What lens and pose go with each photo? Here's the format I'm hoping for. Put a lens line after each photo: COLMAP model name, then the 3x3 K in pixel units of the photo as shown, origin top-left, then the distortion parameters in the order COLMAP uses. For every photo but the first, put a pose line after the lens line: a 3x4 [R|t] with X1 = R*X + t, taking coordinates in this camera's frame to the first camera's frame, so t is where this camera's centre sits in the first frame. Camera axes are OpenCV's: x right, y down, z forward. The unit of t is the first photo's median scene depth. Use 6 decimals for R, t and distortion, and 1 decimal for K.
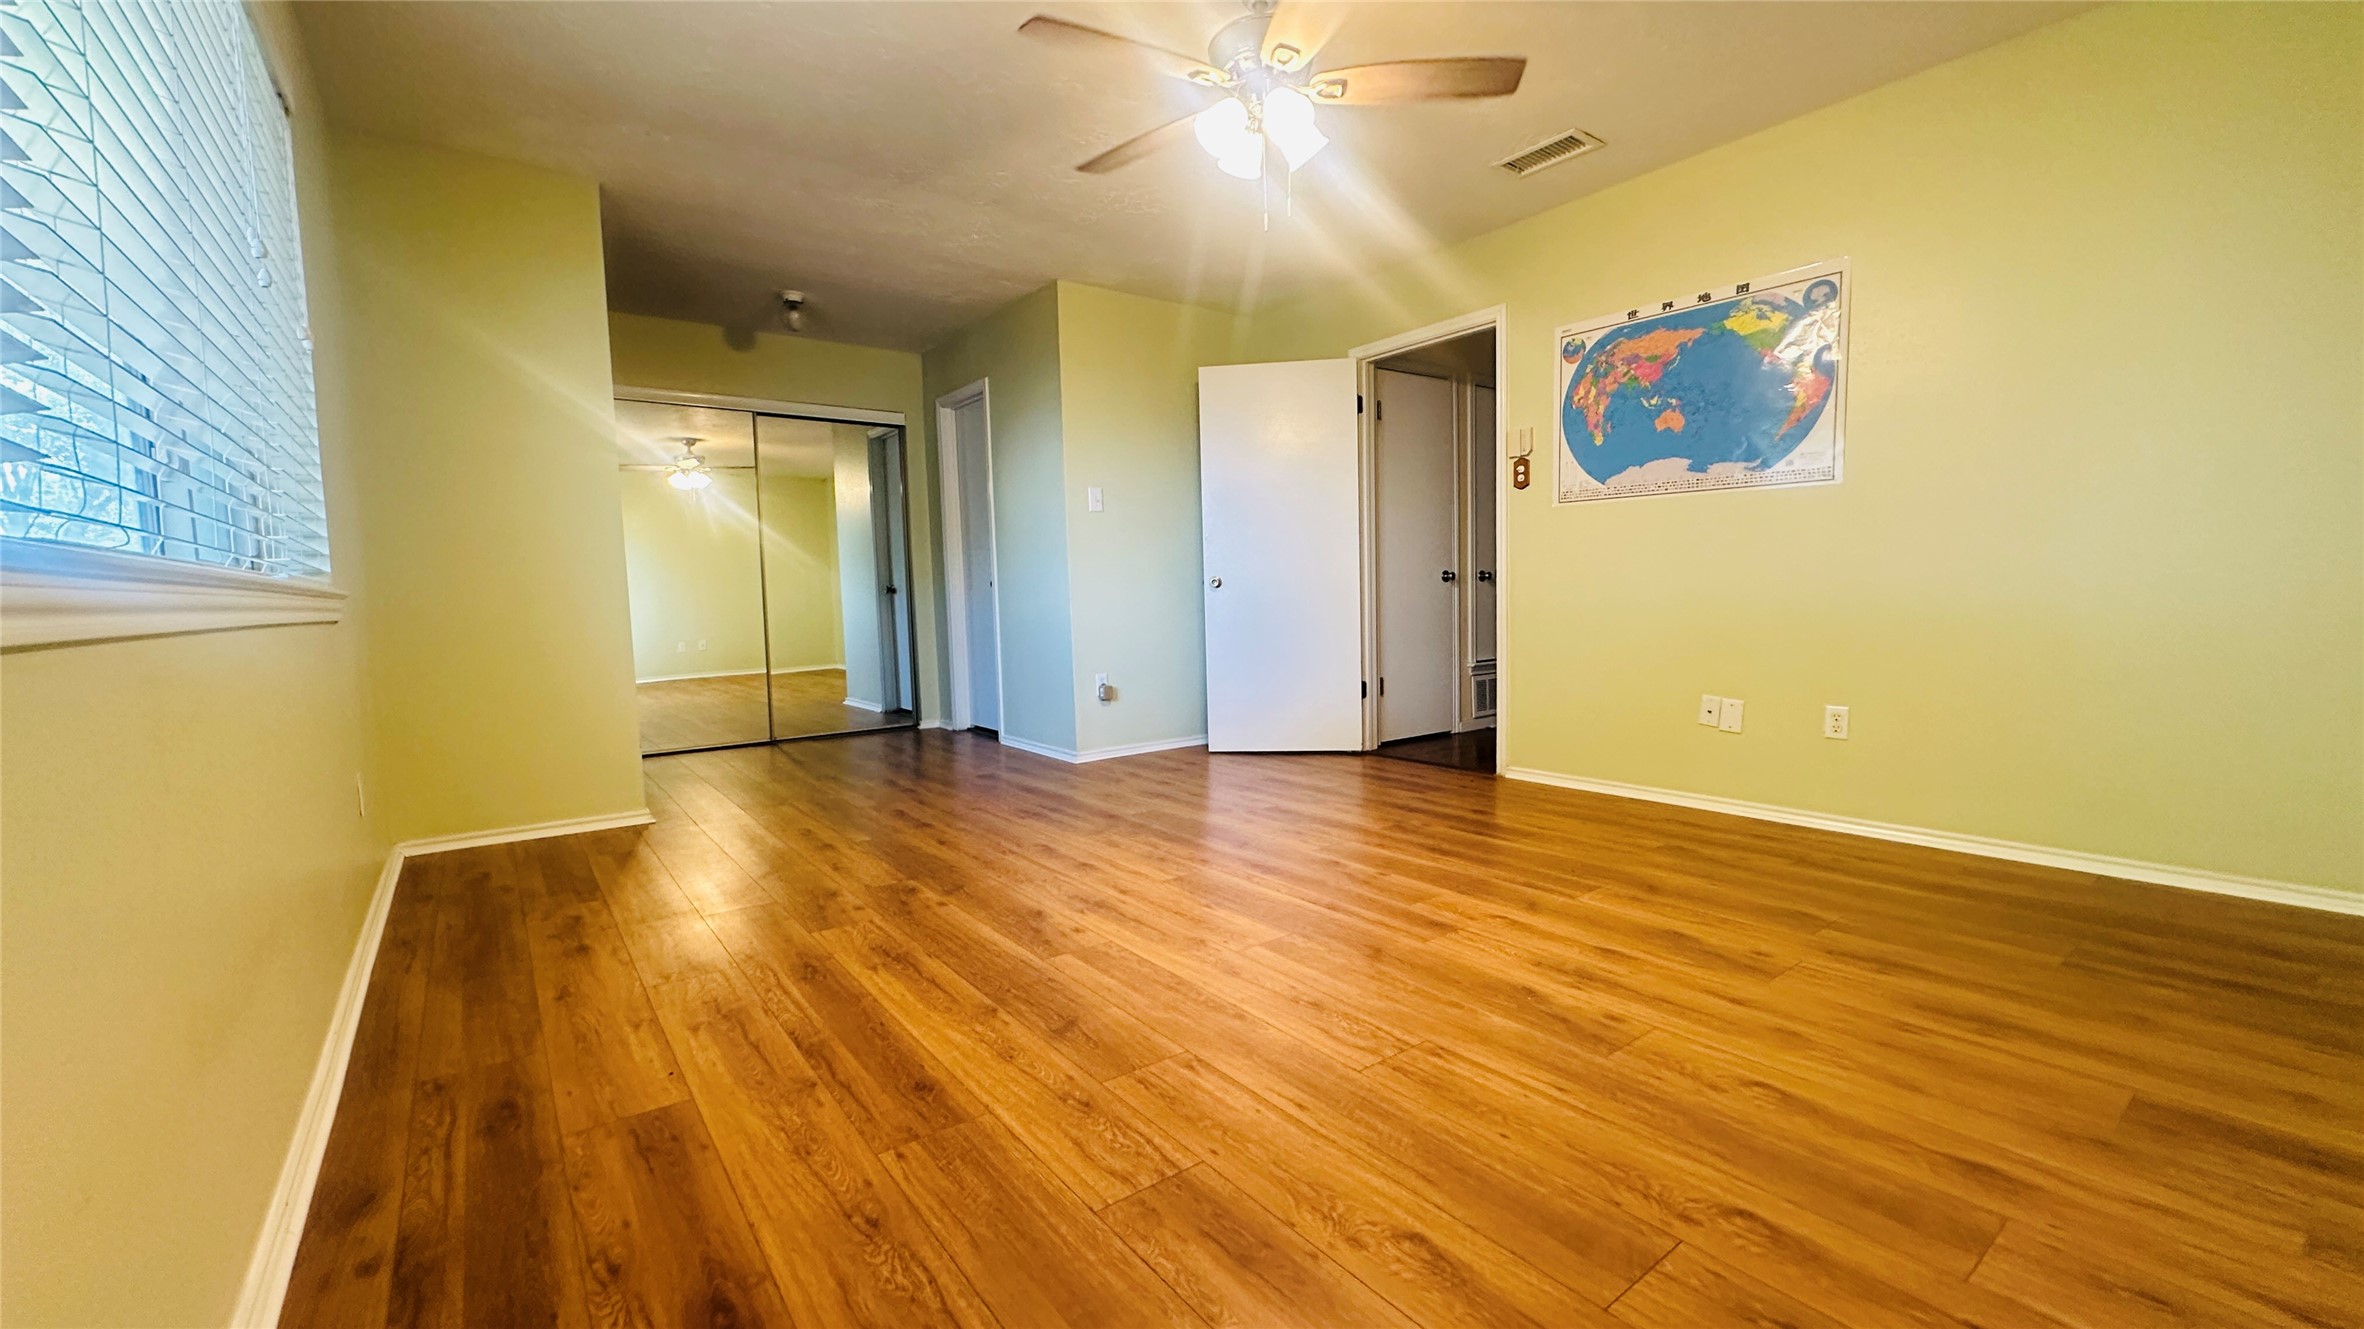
lens RADIAL K [[939.8, 0, 1185.1], [0, 939.8, 655.8], [0, 0, 1]] dist [-0.003357, 0.000779]
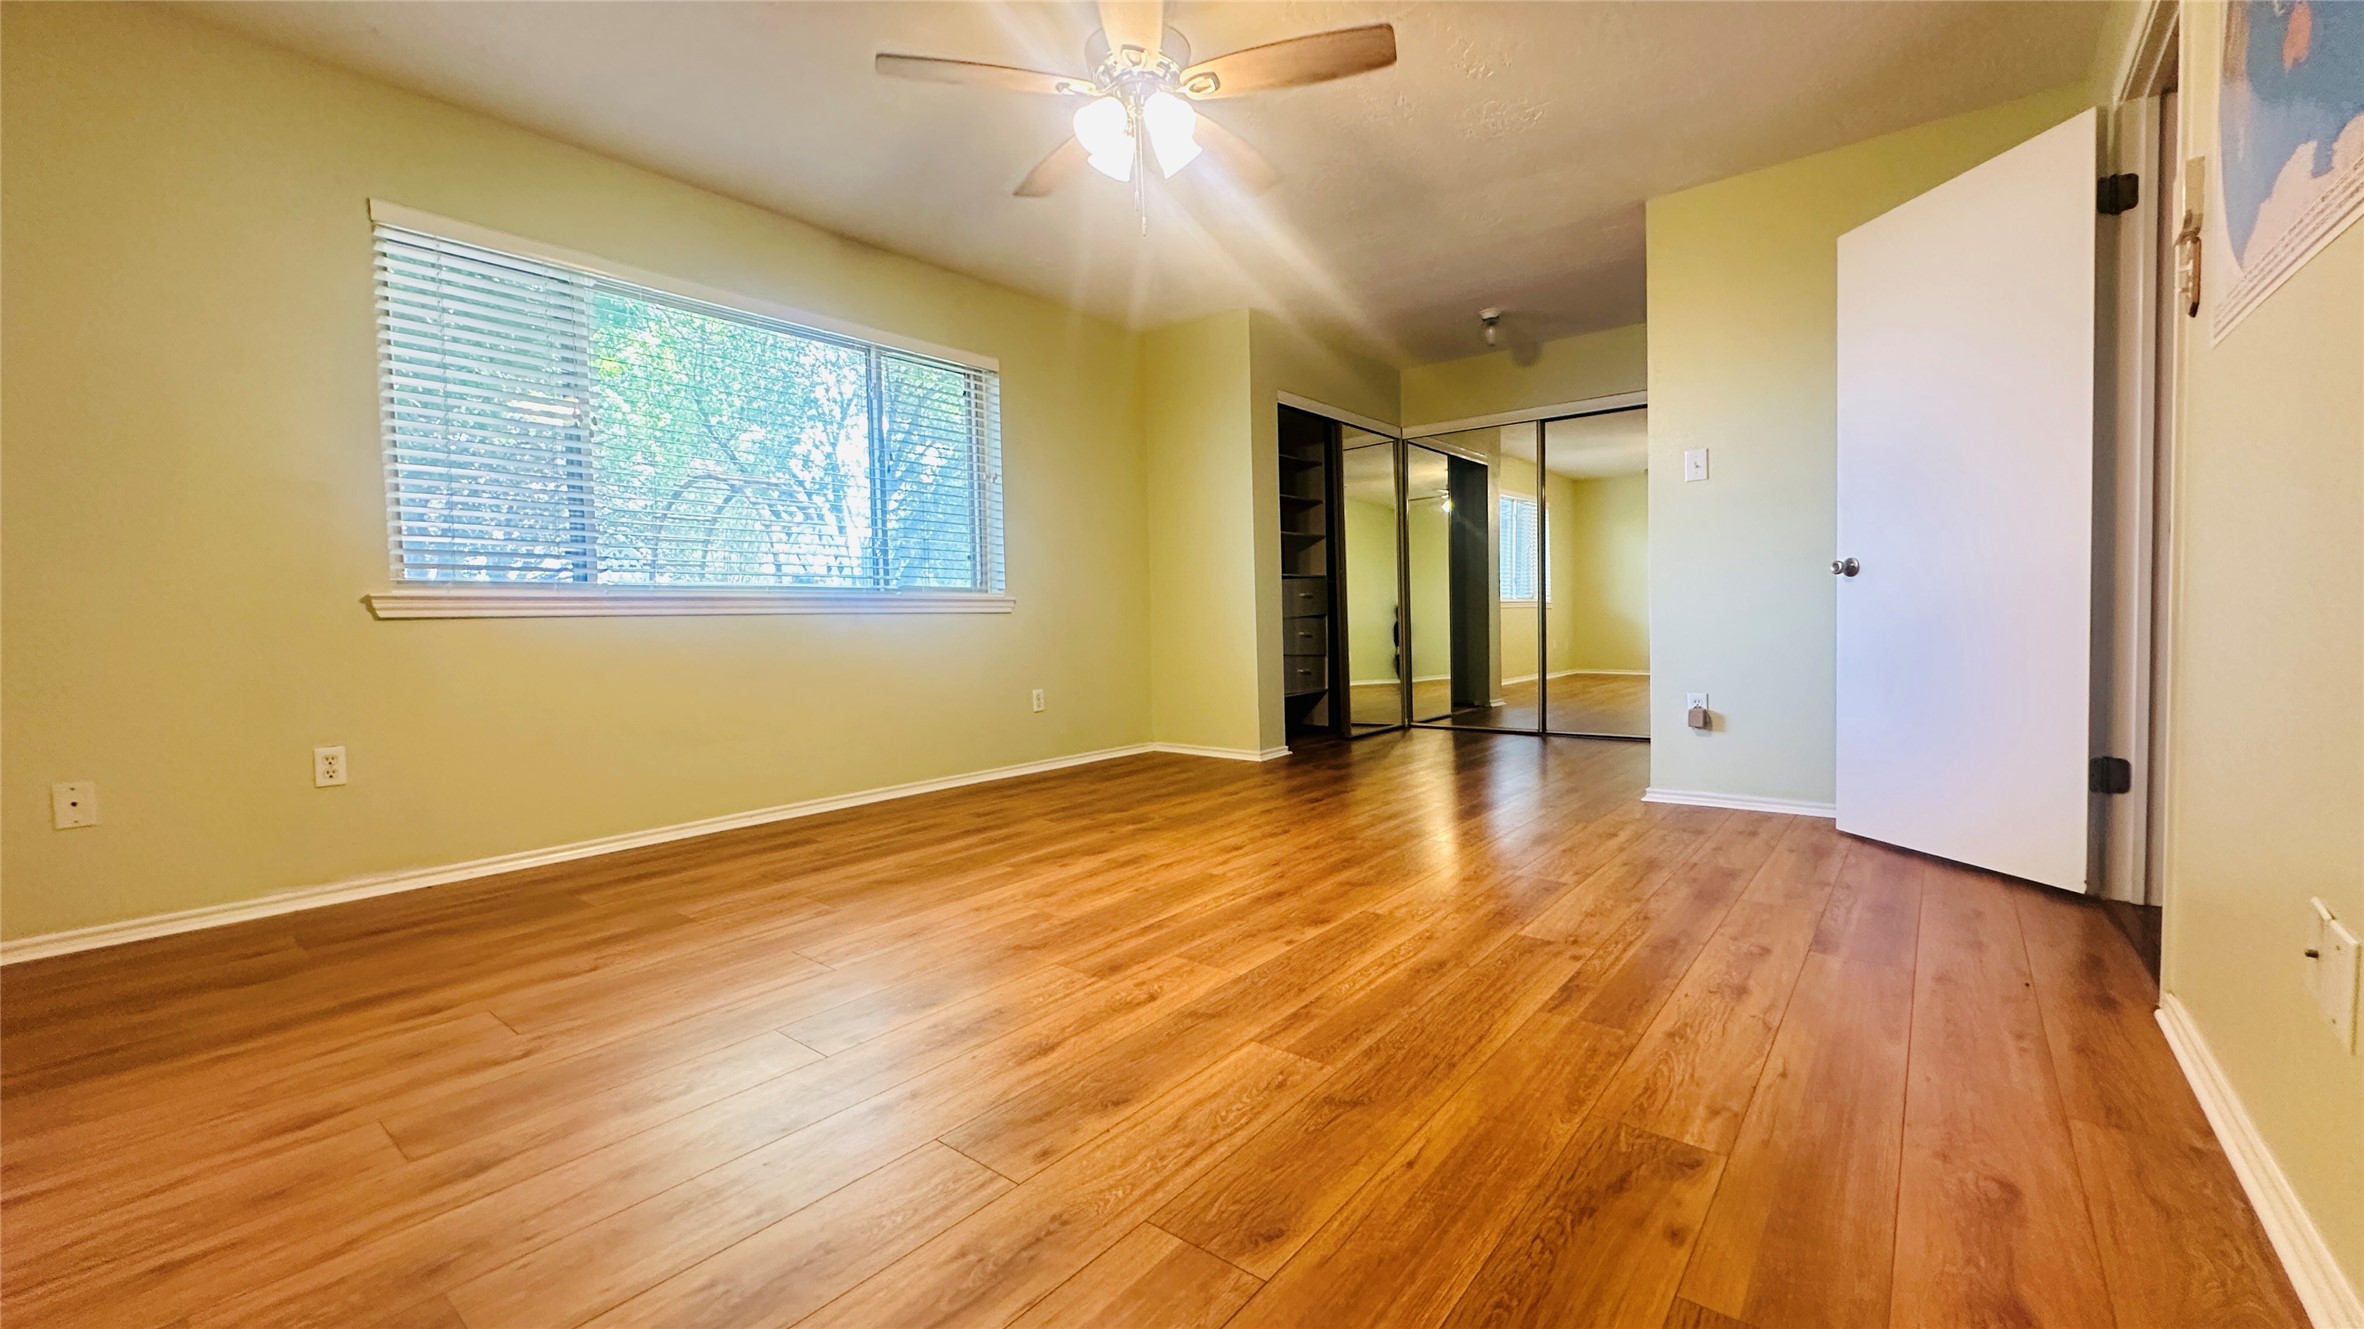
lens RADIAL K [[939.8, 0, 1187.0], [0, 939.8, 669.8], [0, 0, 1]] dist [-0.003357, 0.000779]
pose [[0.245675, 0.068877, -0.966902, 1.004194], [-0.049011, 0.997079, 0.058573, -0.044590], [0.968112, 0.032998, 0.248333, 0.748681]]
